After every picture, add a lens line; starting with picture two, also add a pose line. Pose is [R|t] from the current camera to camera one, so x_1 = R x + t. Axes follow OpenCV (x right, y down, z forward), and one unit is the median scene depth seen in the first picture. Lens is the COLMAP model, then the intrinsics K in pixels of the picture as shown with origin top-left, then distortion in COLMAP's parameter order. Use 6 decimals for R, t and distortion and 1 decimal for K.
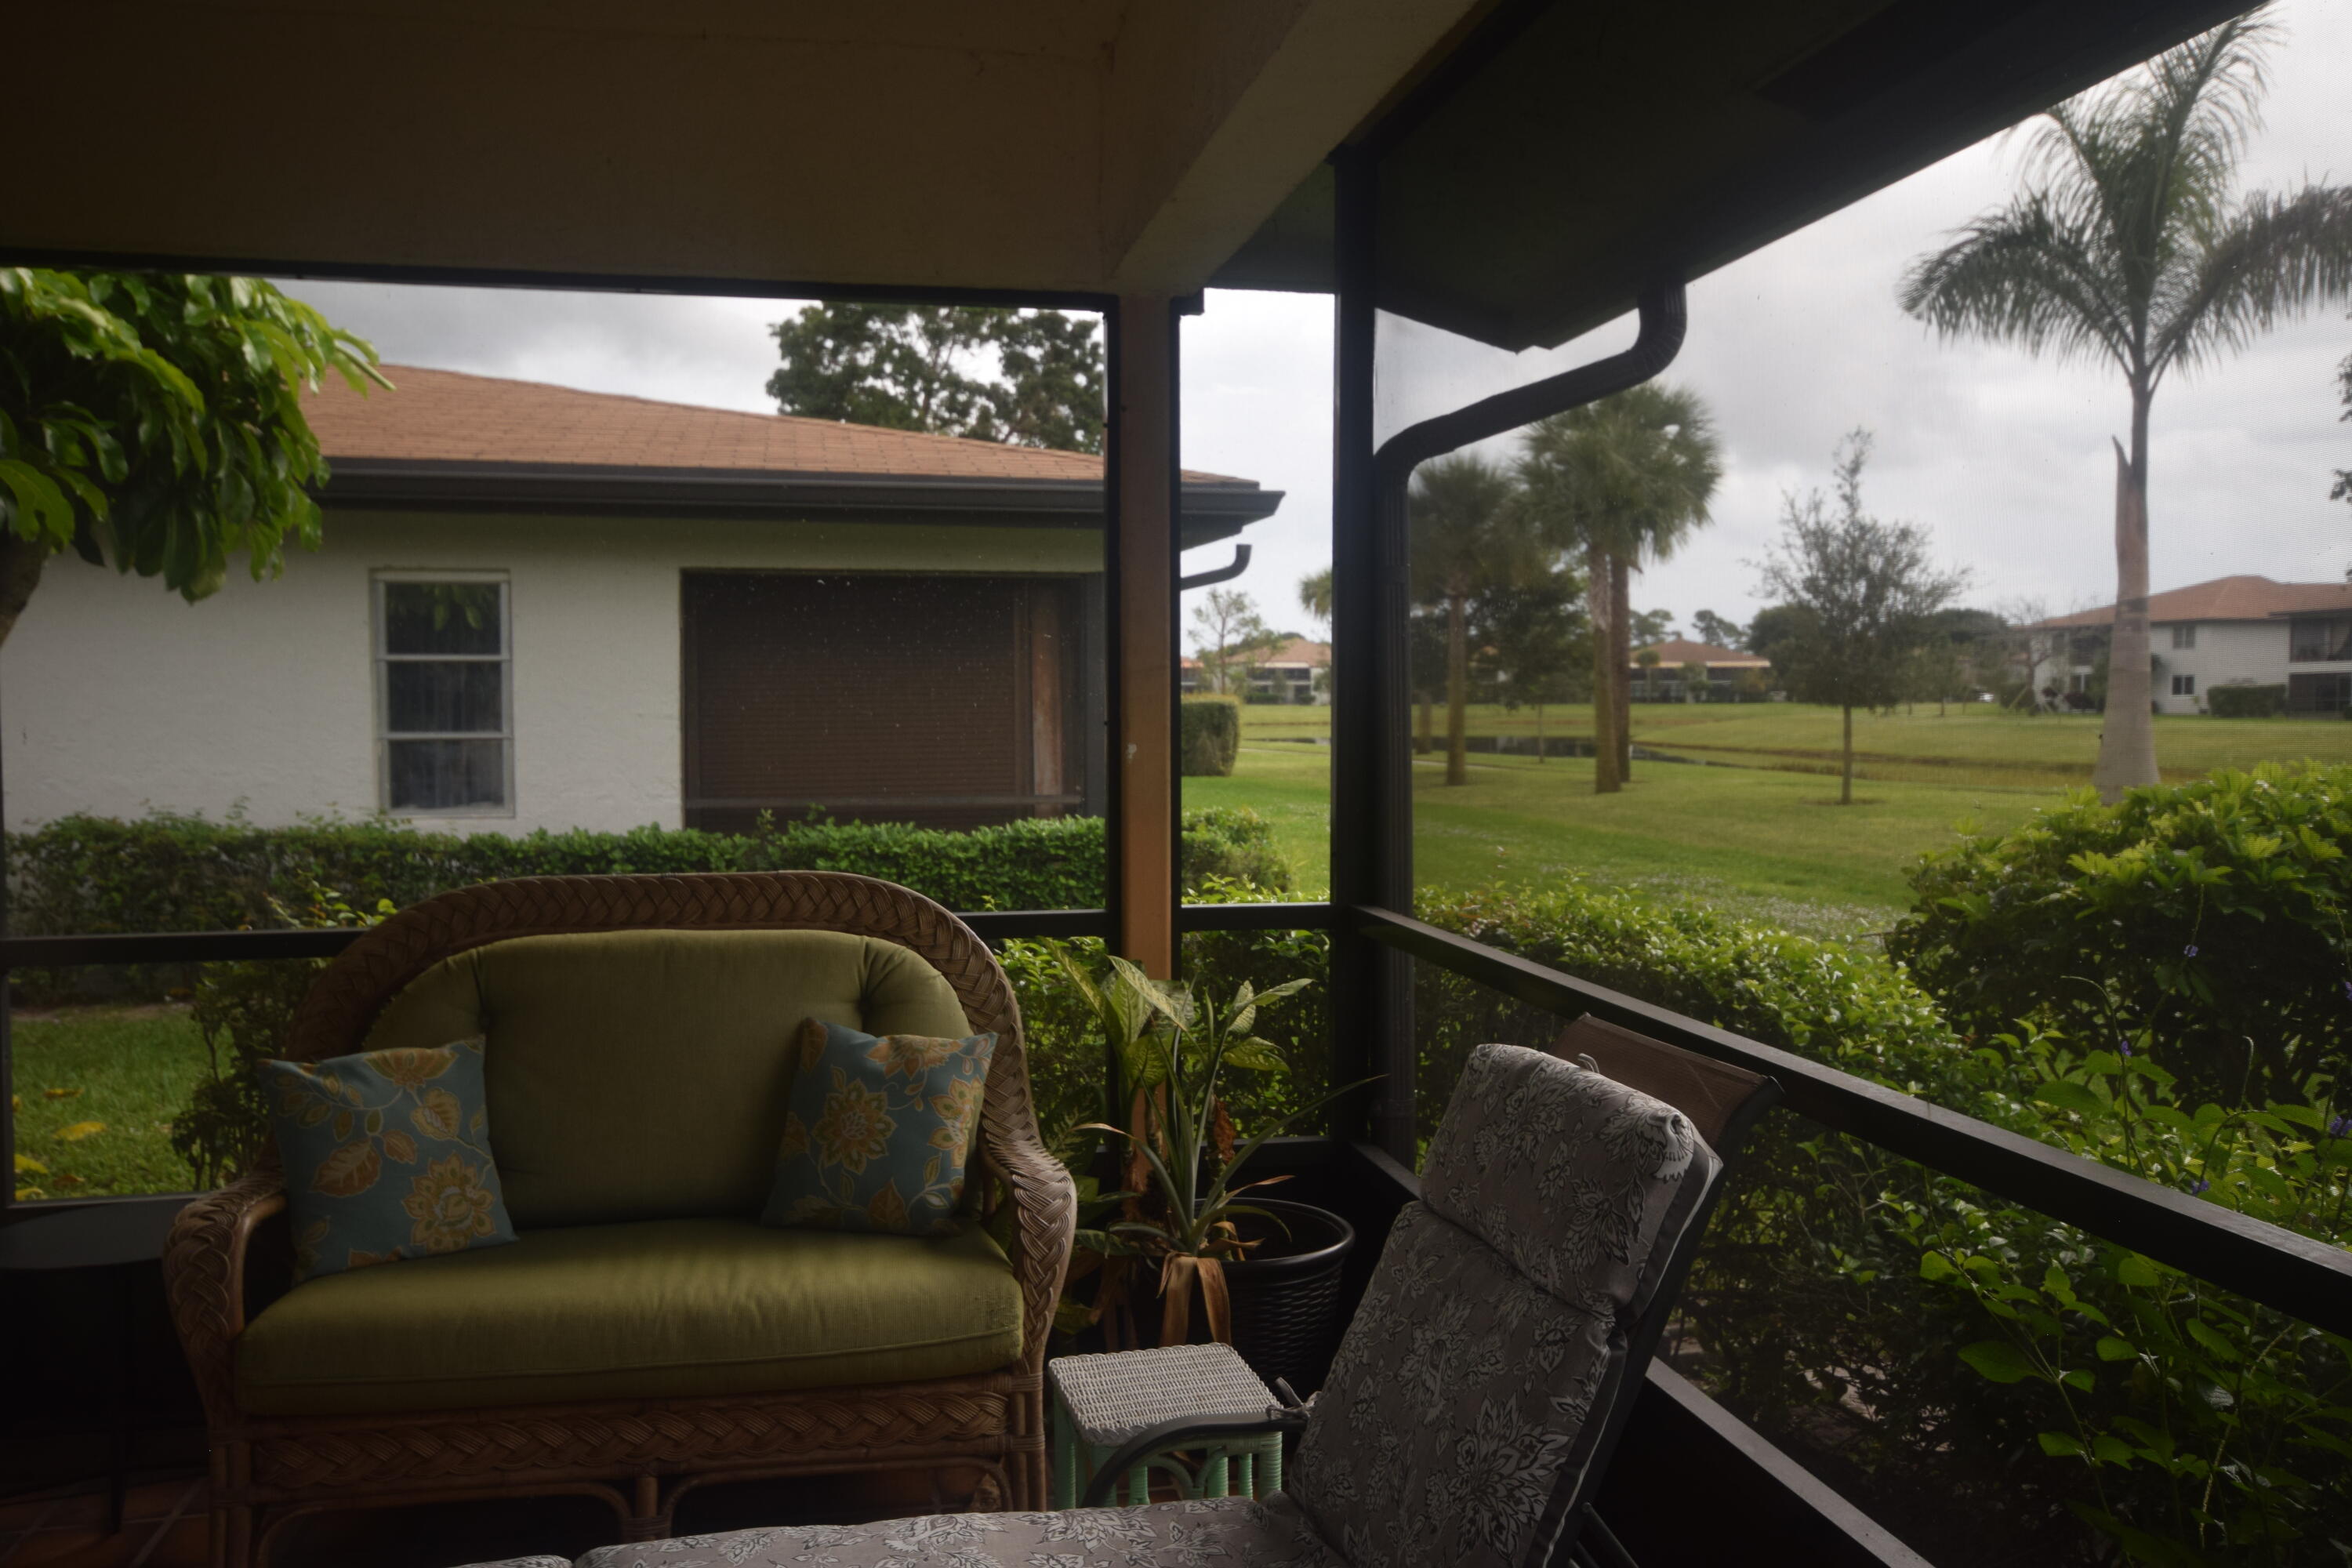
lens RADIAL K [[1936.1, 0, 1157.3], [0, 1936.1, 795.9], [0, 0, 1]] dist [0.003015, 0.047990]
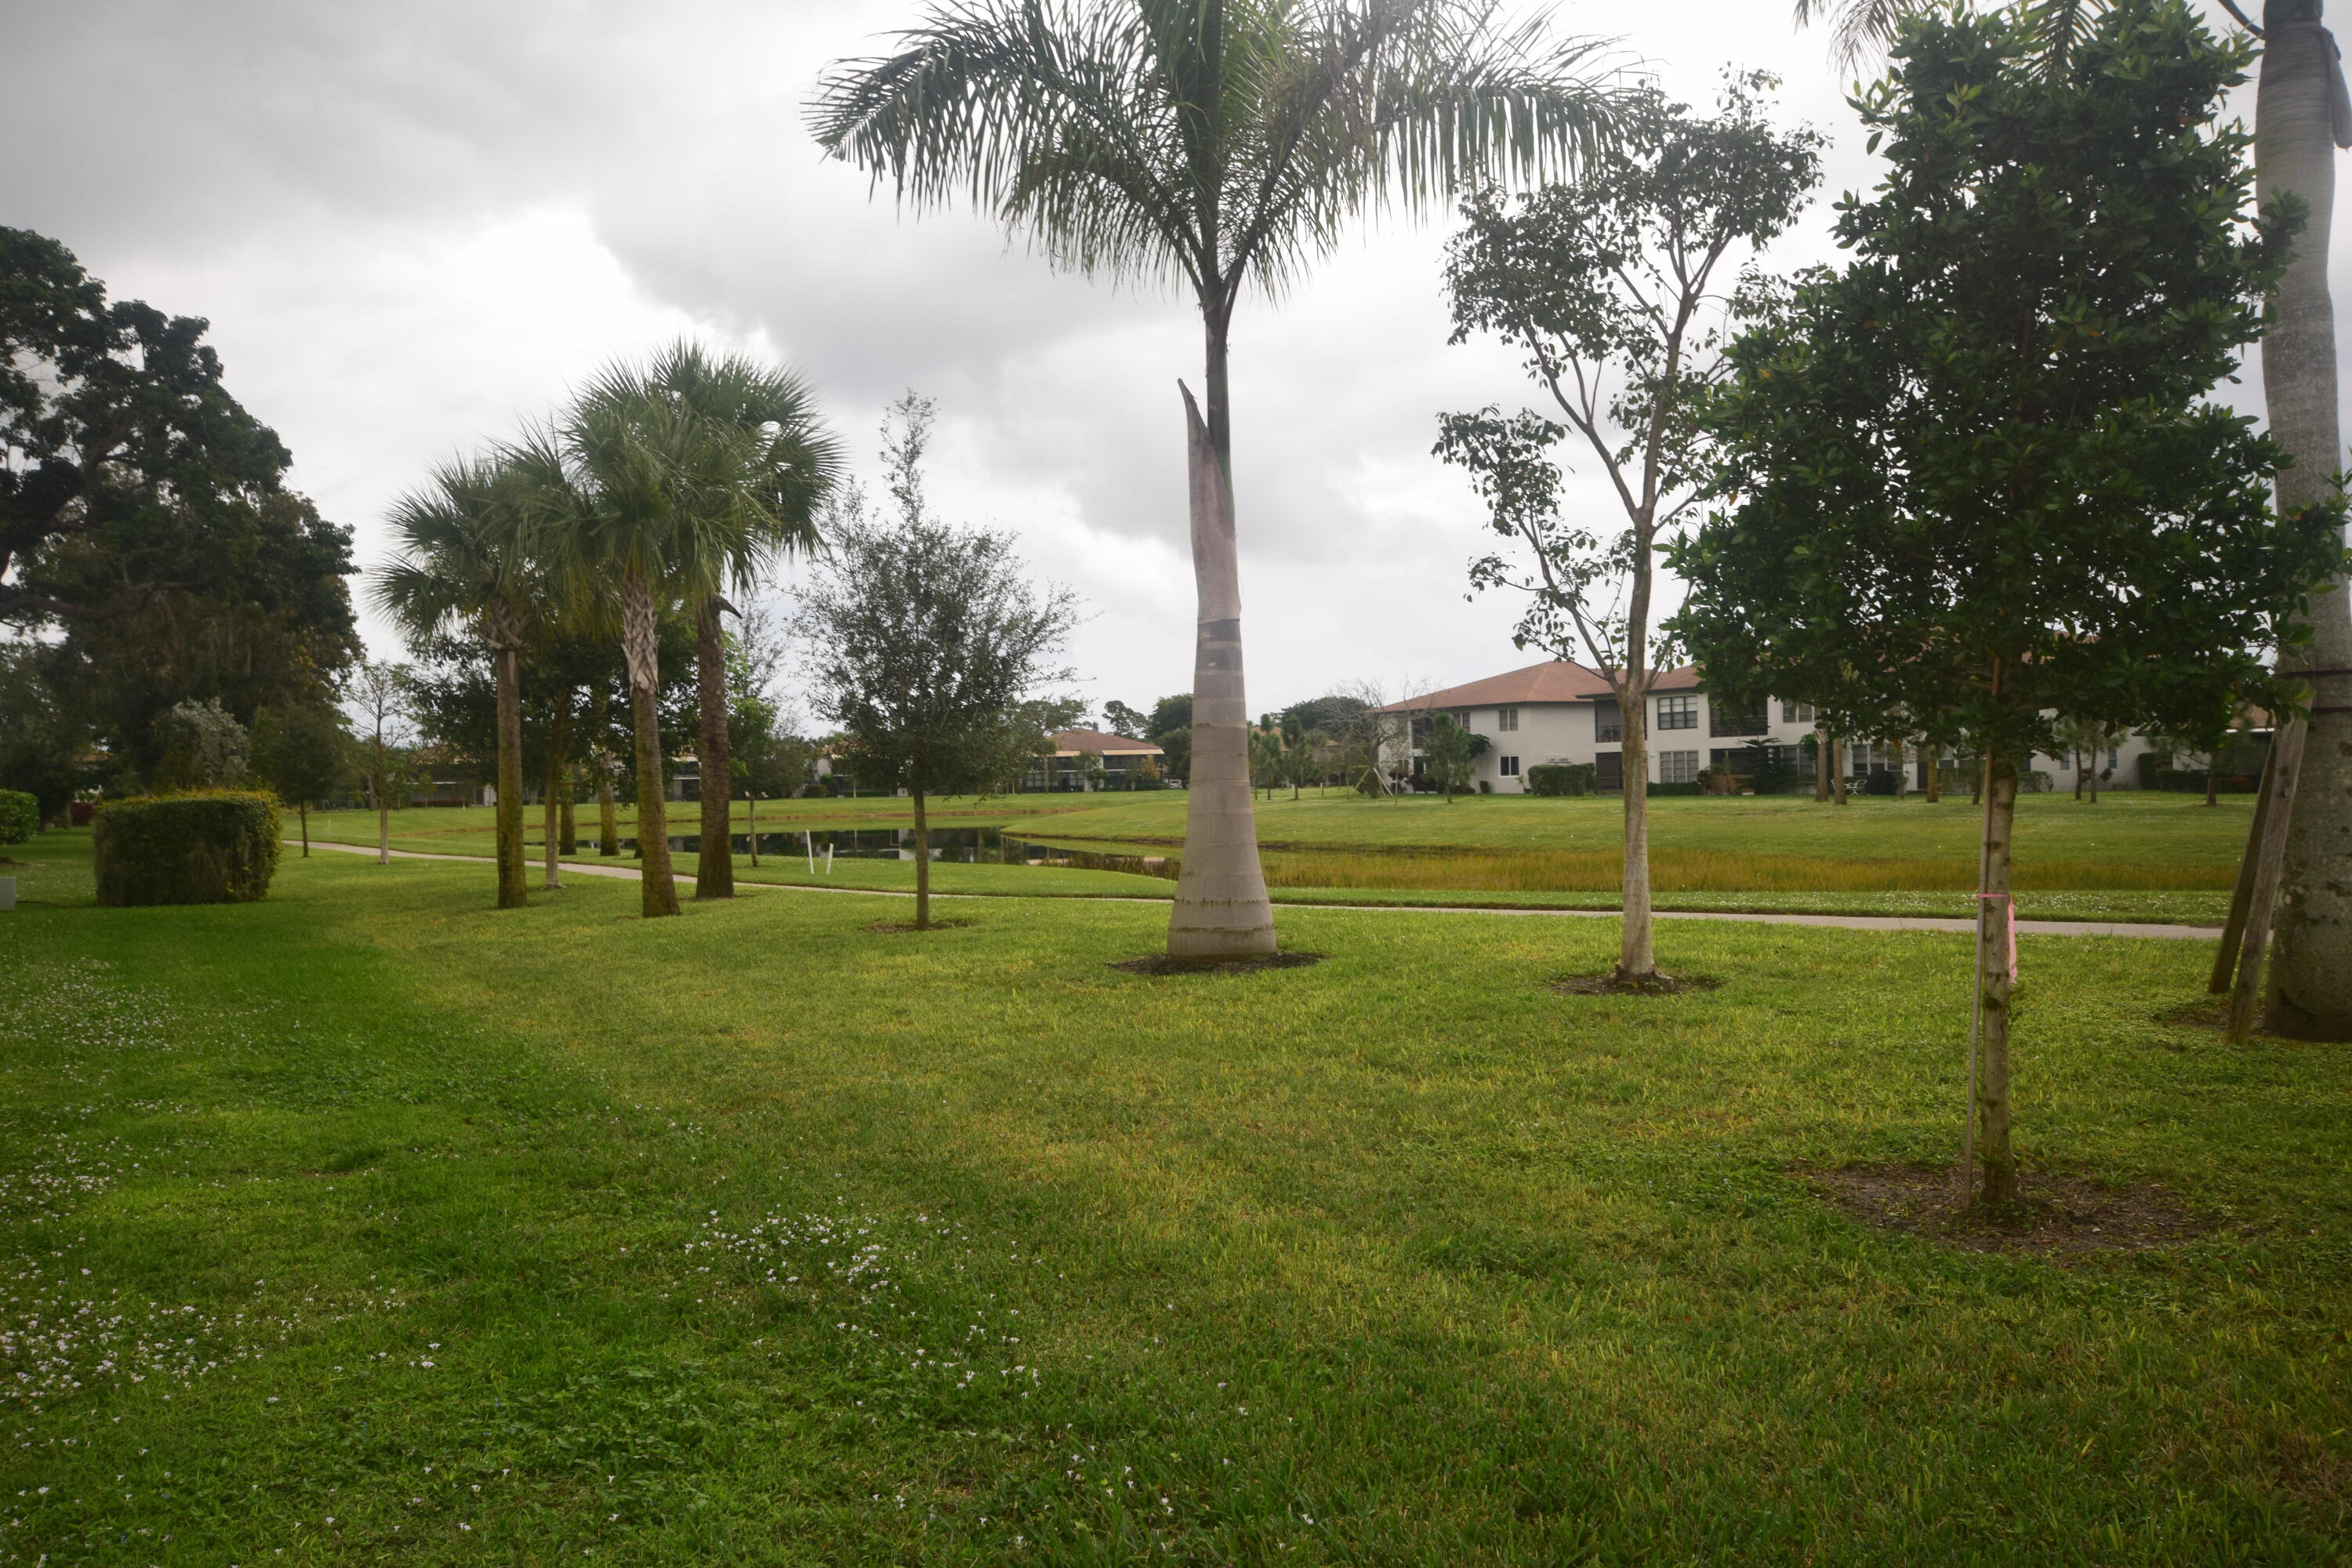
lens RADIAL K [[1936.1, 0, 1173.6], [0, 1936.1, 790.3], [0, 0, 1]] dist [0.003015, 0.047990]
pose [[0.955947, -0.017727, 0.293005, 0.057671], [0.032588, 0.998414, -0.045916, -0.002547], [-0.291726, 0.053441, 0.955008, 0.073157]]
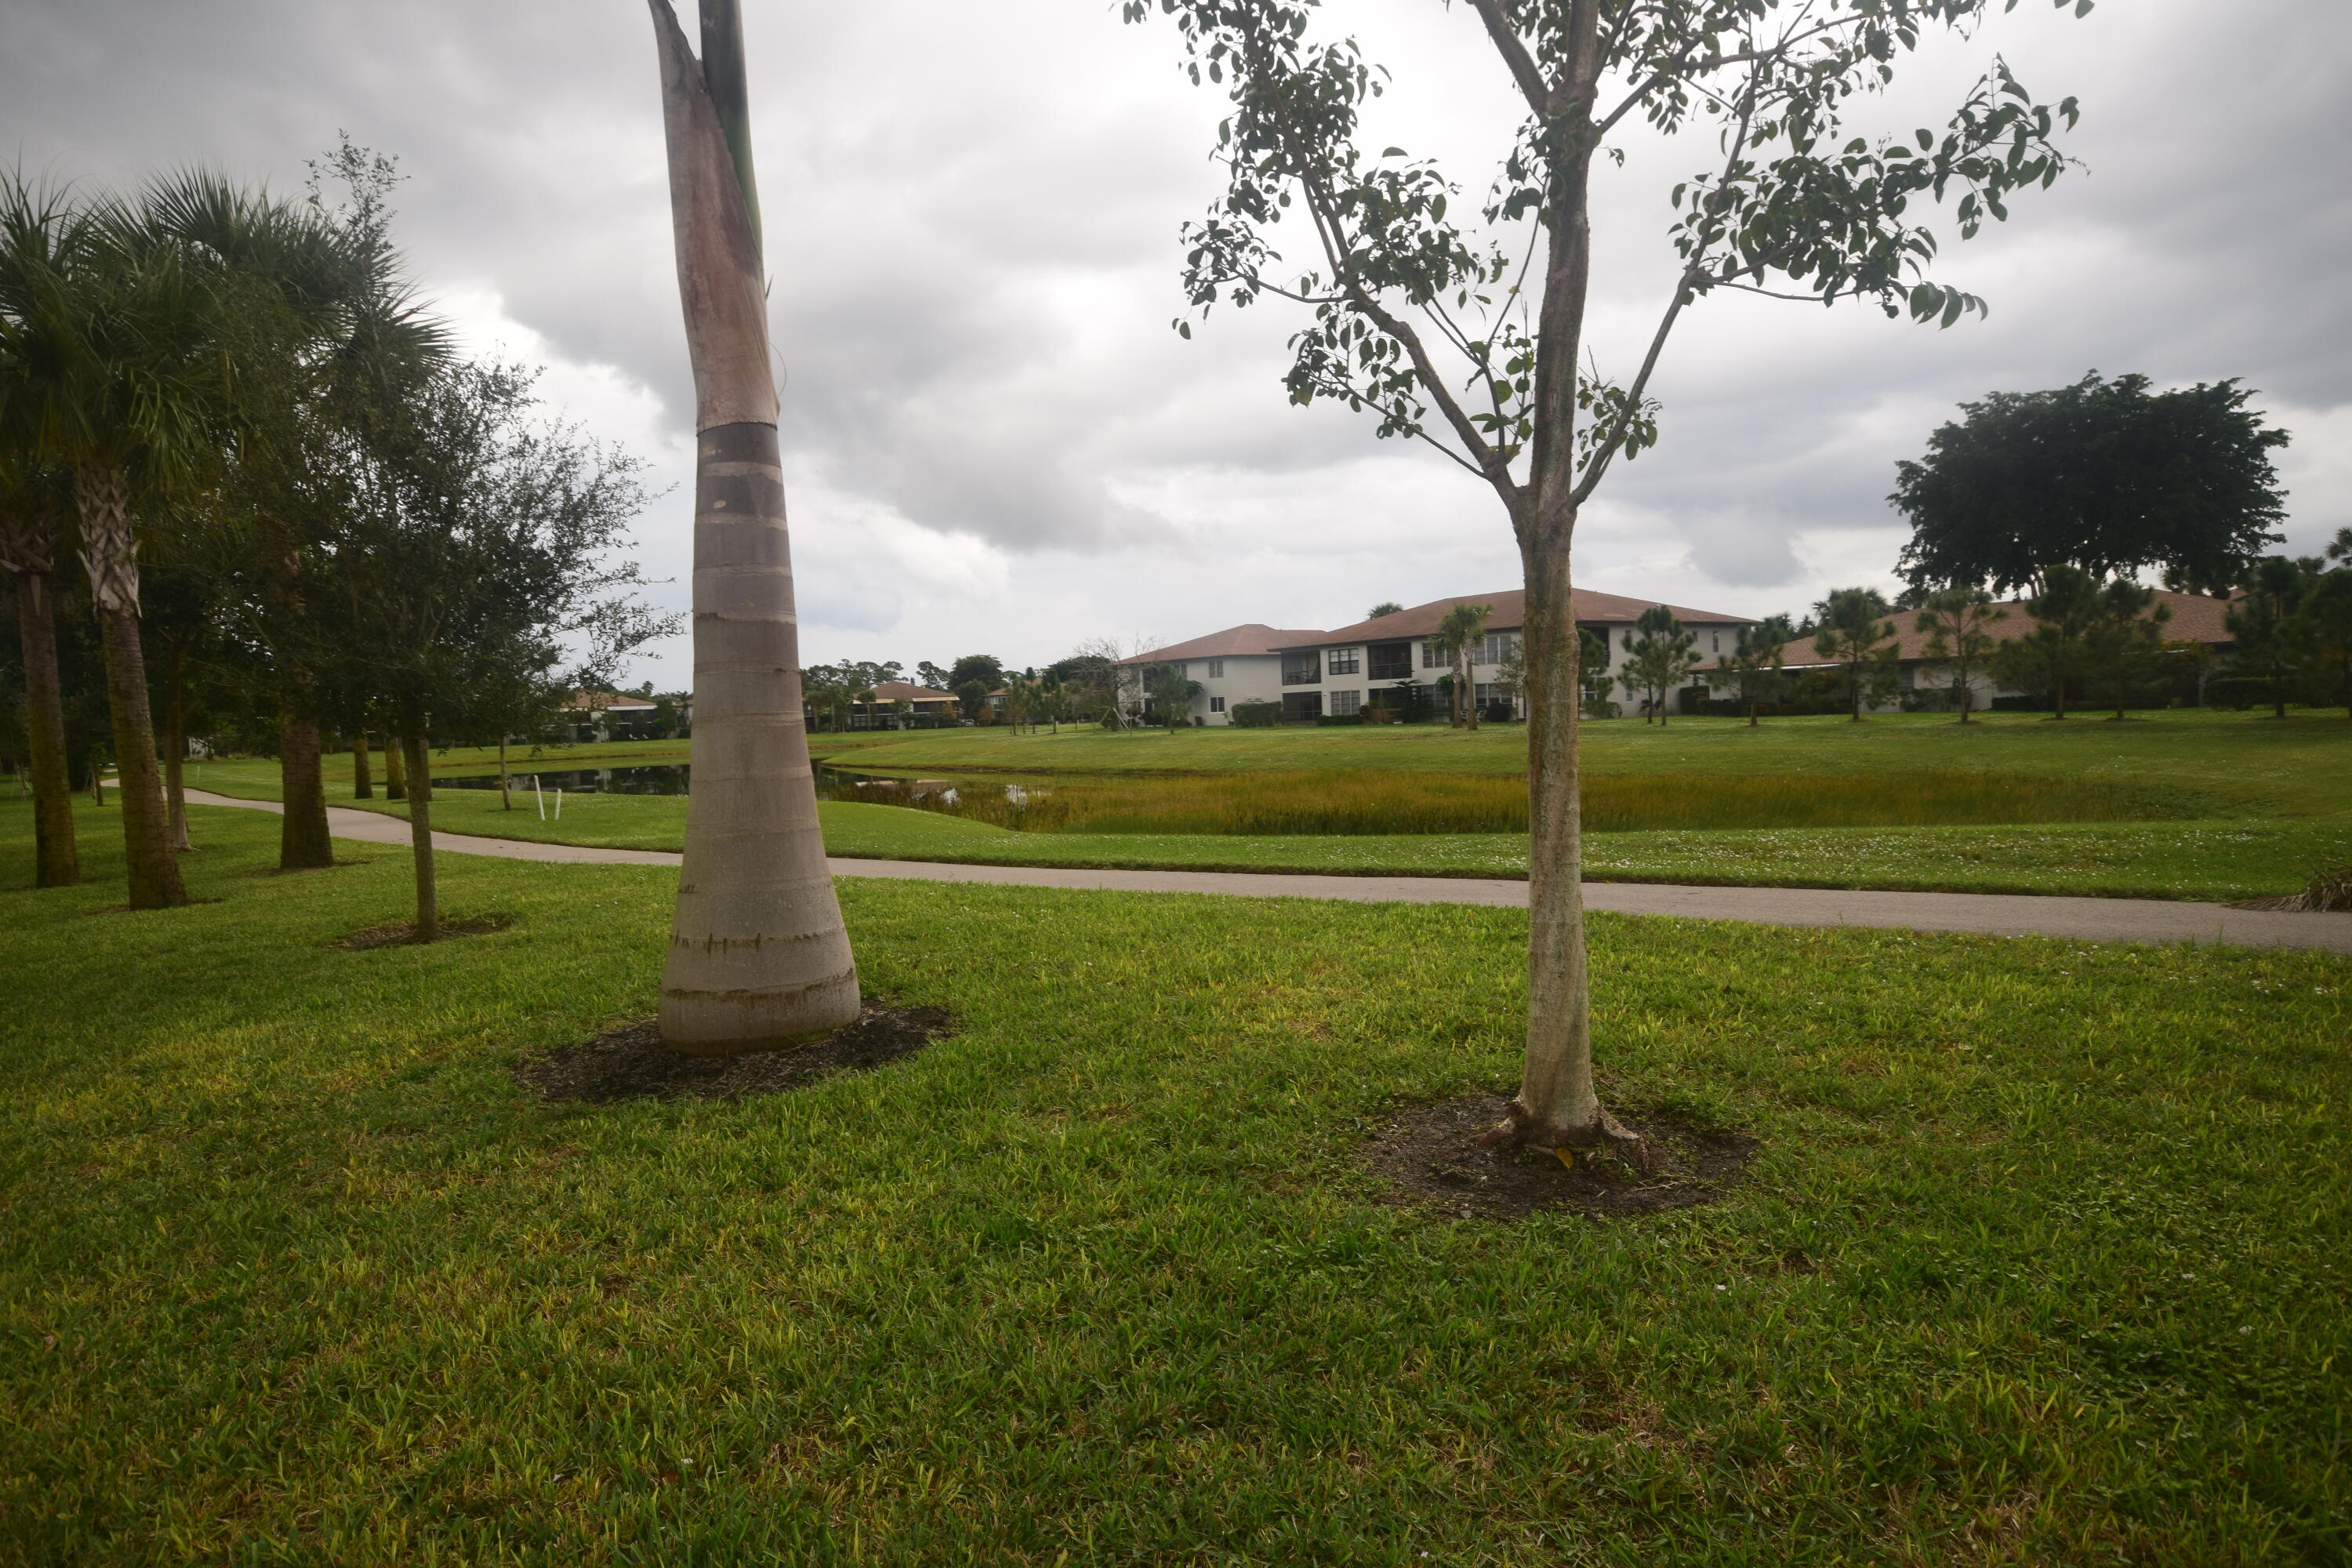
lens RADIAL K [[1392.2, 0, 1169.7], [0, 1392.2, 797.0], [0, 0, 1]] dist [0.004414, 0.000575]
pose [[0.905644, -0.055578, 0.420381, 0.091945], [0.055944, 0.998368, 0.011470, -0.005916], [-0.420332, 0.013131, 0.907275, 0.144532]]
